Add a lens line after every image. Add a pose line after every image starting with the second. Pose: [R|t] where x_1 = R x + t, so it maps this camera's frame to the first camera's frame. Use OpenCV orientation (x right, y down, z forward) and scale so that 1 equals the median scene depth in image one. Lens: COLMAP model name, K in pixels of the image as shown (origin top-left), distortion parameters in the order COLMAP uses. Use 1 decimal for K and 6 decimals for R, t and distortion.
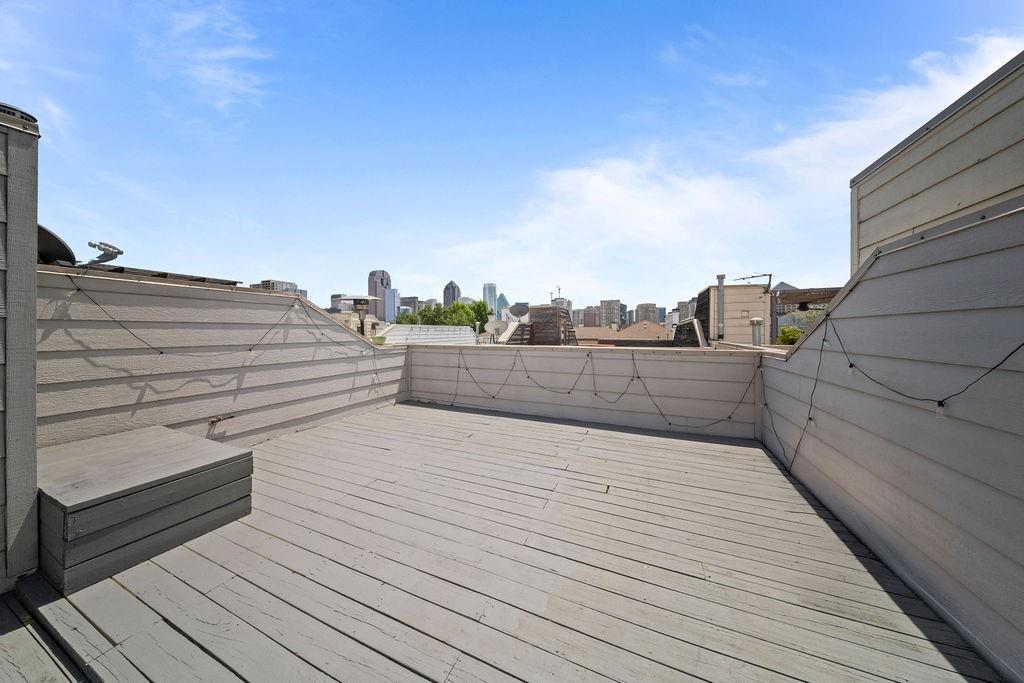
lens RADIAL K [[301.6, 0, 513.7], [0, 301.6, 333.5], [0, 0, 1]] dist [0.002112, -0.001551]
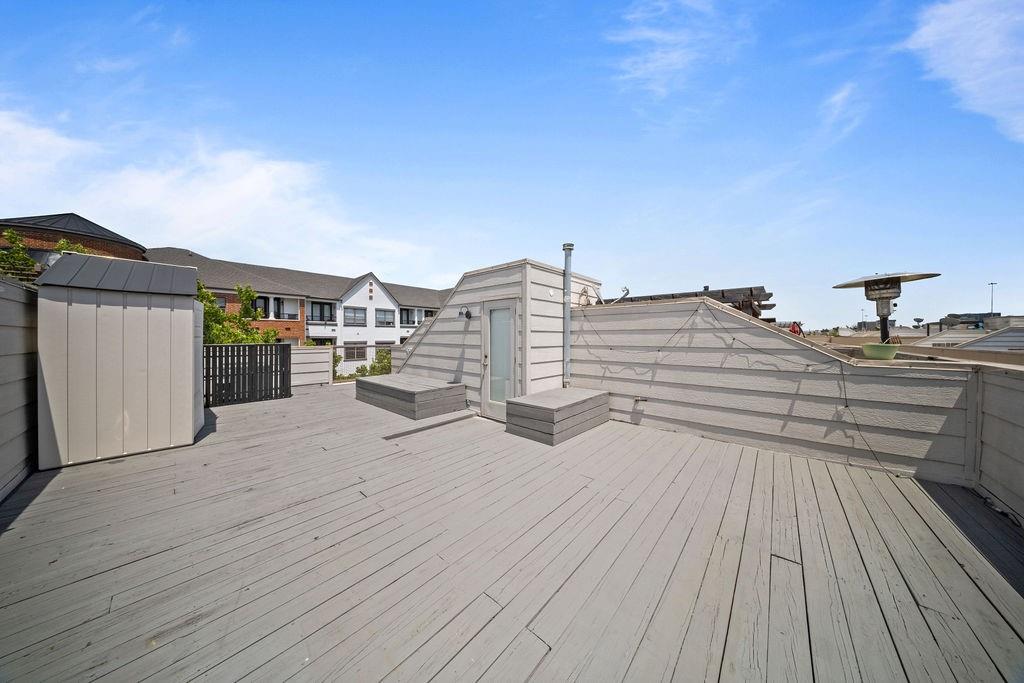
lens RADIAL K [[301.6, 0, 513.7], [0, 301.6, 333.5], [0, 0, 1]] dist [0.002112, -0.001551]
pose [[-0.312099, -0.008315, -0.950013, 0.303425], [-0.004694, 0.999963, -0.007210, -0.002949], [0.950038, 0.002209, -0.312126, 0.523658]]
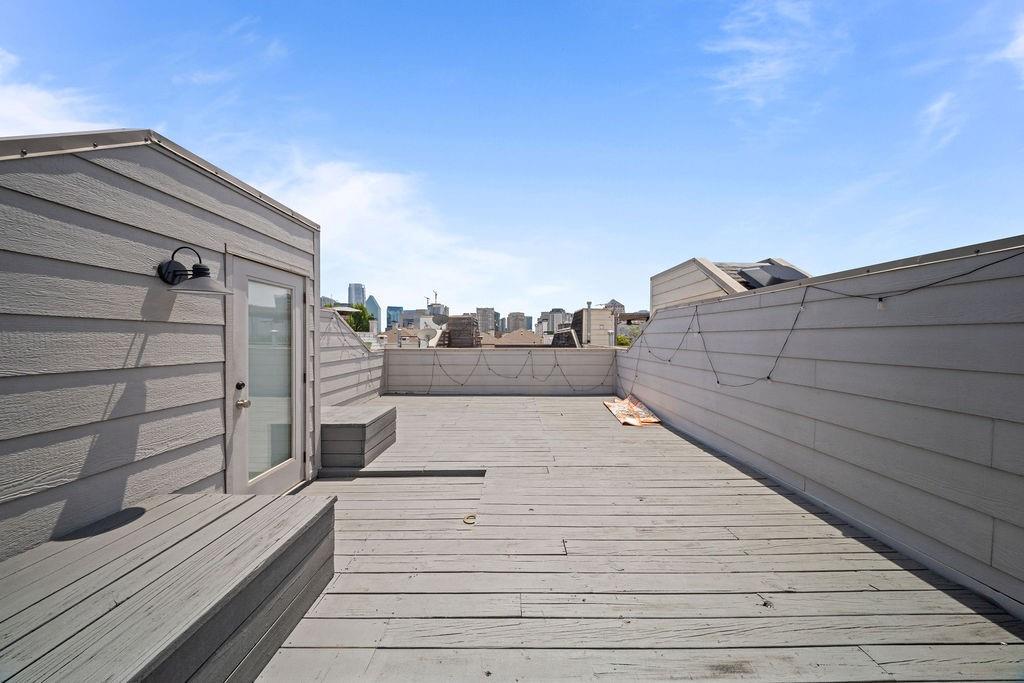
lens RADIAL K [[301.6, 0, 513.7], [0, 301.6, 333.5], [0, 0, 1]] dist [0.002112, -0.001551]
pose [[0.917913, 0.007437, 0.396712, -0.381736], [0.000513, 0.999801, -0.019931, 0.000635], [-0.396782, 0.018499, 0.917727, -0.361359]]
